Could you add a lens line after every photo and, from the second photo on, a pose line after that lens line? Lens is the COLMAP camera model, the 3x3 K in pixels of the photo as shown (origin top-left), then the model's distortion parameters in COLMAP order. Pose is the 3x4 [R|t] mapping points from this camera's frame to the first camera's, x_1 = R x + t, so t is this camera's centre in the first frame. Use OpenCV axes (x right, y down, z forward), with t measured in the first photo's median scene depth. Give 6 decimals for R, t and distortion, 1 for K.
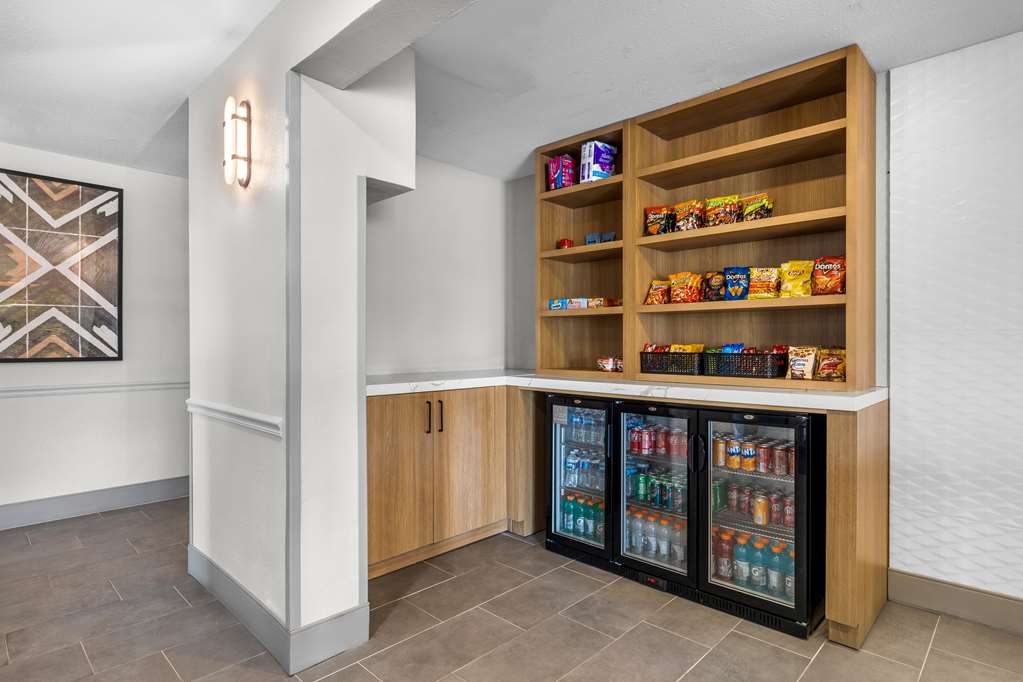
lens RADIAL K [[541.8, 0, 508.3], [0, 541.8, 338.1], [0, 0, 1]] dist [0.001638, 0.000420]
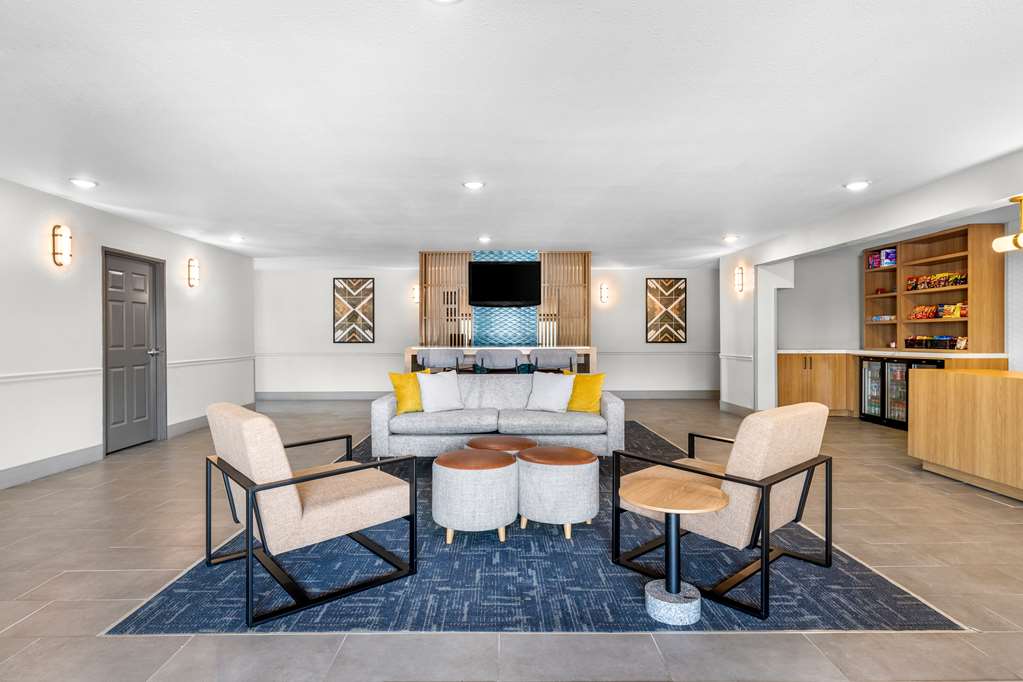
lens RADIAL K [[541.8, 0, 506.4], [0, 541.8, 335.1], [0, 0, 1]] dist [0.001638, 0.000420]
pose [[0.705735, -0.003364, -0.708468, 0.693282], [0.007703, 0.999966, 0.002926, -0.013643], [0.708434, -0.007522, 0.705737, -1.907035]]
